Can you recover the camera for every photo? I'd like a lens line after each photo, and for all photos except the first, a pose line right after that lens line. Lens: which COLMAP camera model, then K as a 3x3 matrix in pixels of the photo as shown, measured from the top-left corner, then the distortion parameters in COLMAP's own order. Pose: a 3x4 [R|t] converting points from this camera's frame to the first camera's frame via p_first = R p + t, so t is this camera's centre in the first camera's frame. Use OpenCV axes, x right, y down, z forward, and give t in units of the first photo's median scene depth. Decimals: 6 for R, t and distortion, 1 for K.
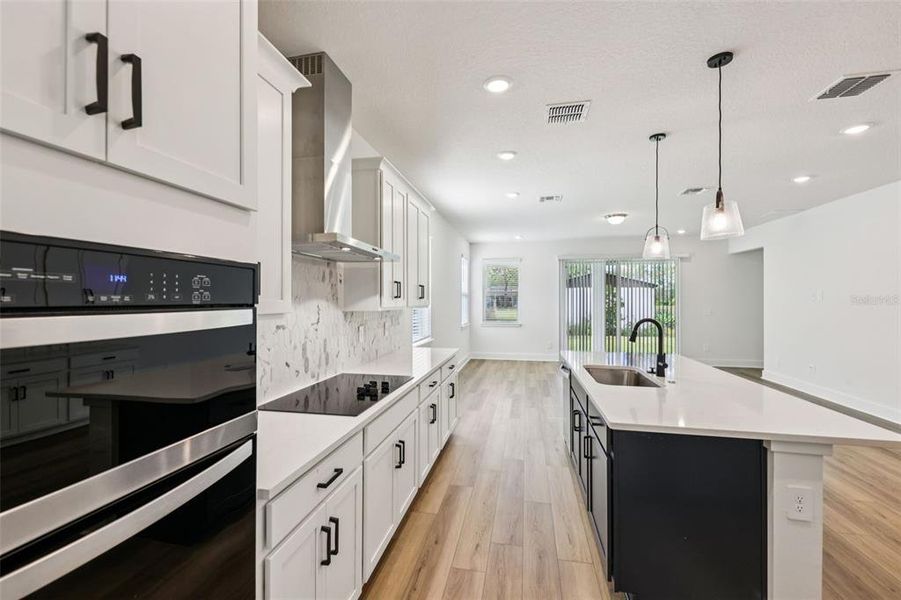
lens RADIAL K [[381.0, 0, 444.5], [0, 381.0, 300.0], [0, 0, 1]] dist [0.000698, -0.000181]
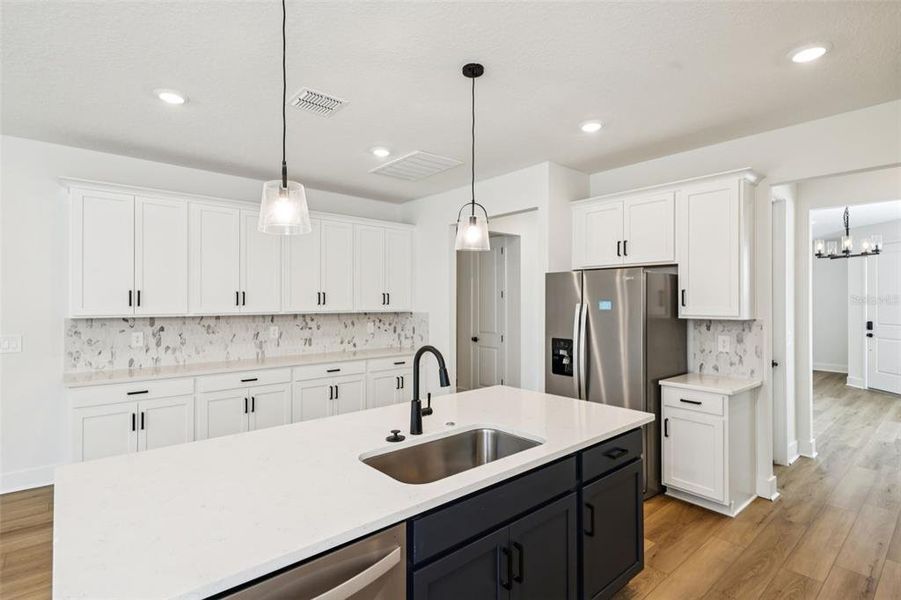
lens RADIAL K [[445.0, 0, 443.8], [0, 445.0, 297.0], [0, 0, 1]] dist [0.004719, -0.001042]
pose [[-0.796962, 0.004727, 0.604011, 0.073046], [-0.000095, 0.999968, -0.007951, -0.027284], [-0.604029, -0.006394, -0.796937, 1.626701]]
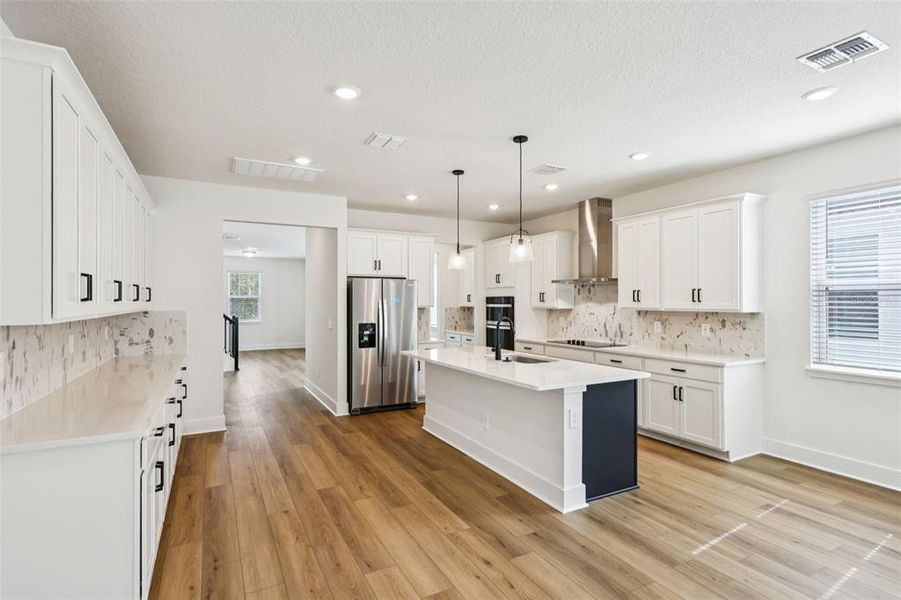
lens RADIAL K [[446.7, 0, 450.5], [0, 446.7, 300.0], [0, 0, 1]] dist [0.000640, 0.000123]
pose [[-0.761295, -0.000931, -0.648405, 1.774629], [0.001576, 0.999993, -0.003286, -0.007560], [0.648404, -0.003523, -0.761288, 2.160056]]
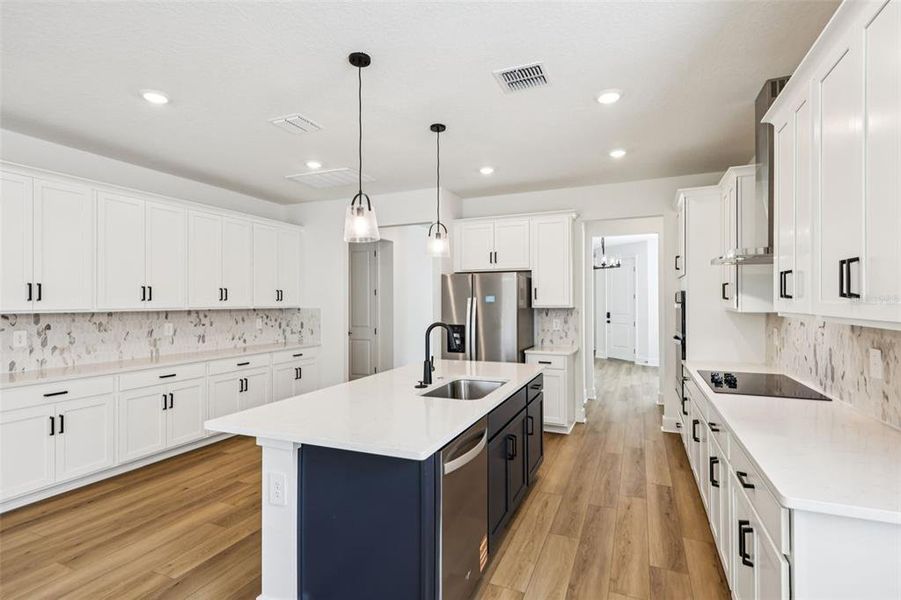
lens RADIAL K [[447.3, 0, 447.8], [0, 447.3, 298.4], [0, 0, 1]] dist [0.003342, -0.000299]
pose [[-0.981924, 0.005231, 0.189202, 0.319991], [0.003940, 0.999966, -0.007202, -0.001473], [-0.189233, -0.006327, -0.981912, 2.132273]]
